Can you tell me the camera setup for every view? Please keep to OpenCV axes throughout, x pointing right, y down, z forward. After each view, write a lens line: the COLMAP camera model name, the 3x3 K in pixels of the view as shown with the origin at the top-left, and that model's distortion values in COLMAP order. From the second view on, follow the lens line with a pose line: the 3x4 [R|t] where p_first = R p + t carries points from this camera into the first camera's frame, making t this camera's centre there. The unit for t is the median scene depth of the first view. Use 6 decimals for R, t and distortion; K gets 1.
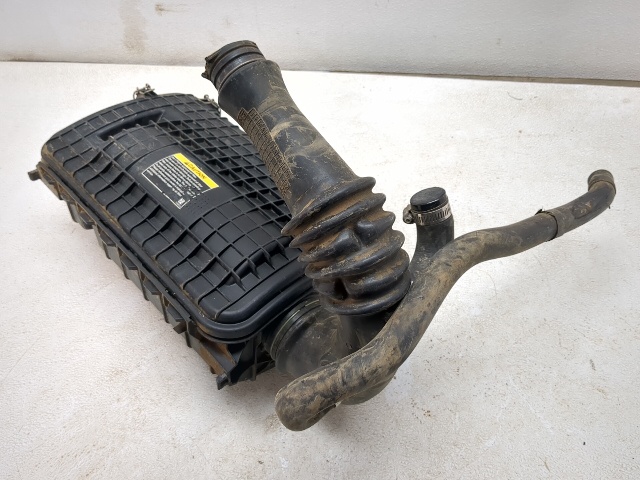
lens RADIAL K [[577.9, 0, 320.4], [0, 577.9, 239.9], [0, 0, 1]] dist [0.025536, -0.066443]
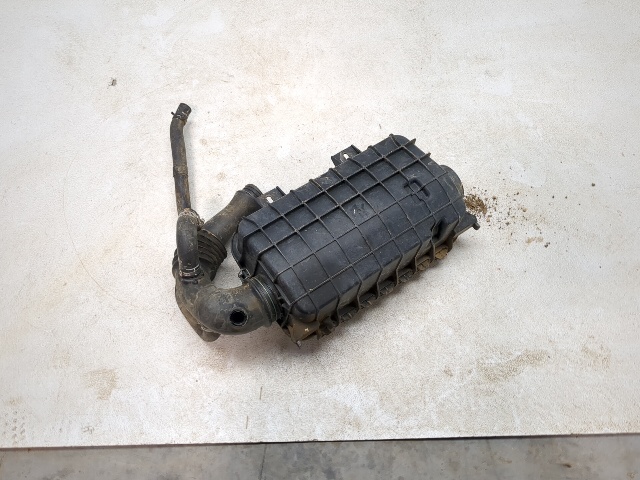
lens RADIAL K [[577.9, 0, 319.7], [0, 577.9, 238.6], [0, 0, 1]] dist [0.025536, -0.066443]
pose [[0.980540, -0.150073, 0.126566, -0.033704], [0.109361, 0.952954, 0.282700, 0.002185], [-0.163037, -0.263357, 0.950822, -0.920681]]
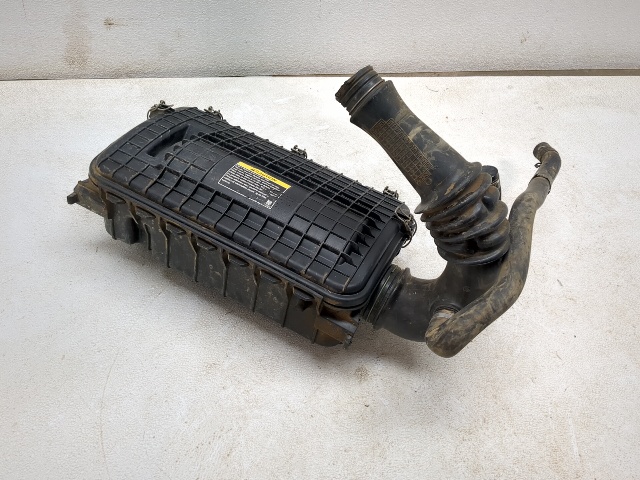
lens RADIAL K [[577.9, 0, 321.9], [0, 577.9, 241.5], [0, 0, 1]] dist [0.025536, -0.066443]
pose [[0.930737, -0.149036, 0.333940, -0.507143], [0.142184, 0.988816, 0.045018, -0.025353], [-0.336915, 0.005581, 0.941519, -0.110860]]
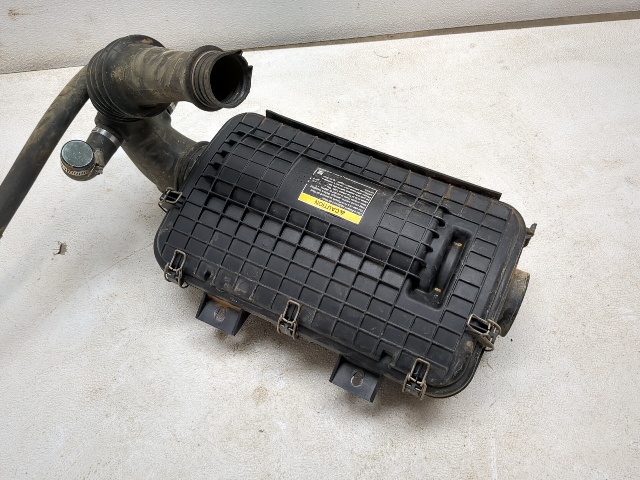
lens RADIAL K [[577.9, 0, 323.2], [0, 577.9, 240.7], [0, 0, 1]] dist [0.025536, -0.066443]
pose [[0.946031, -0.217141, 0.240572, -0.165904], [0.196603, 0.974670, 0.106614, -0.063539], [-0.257628, -0.053564, 0.964758, -0.080505]]
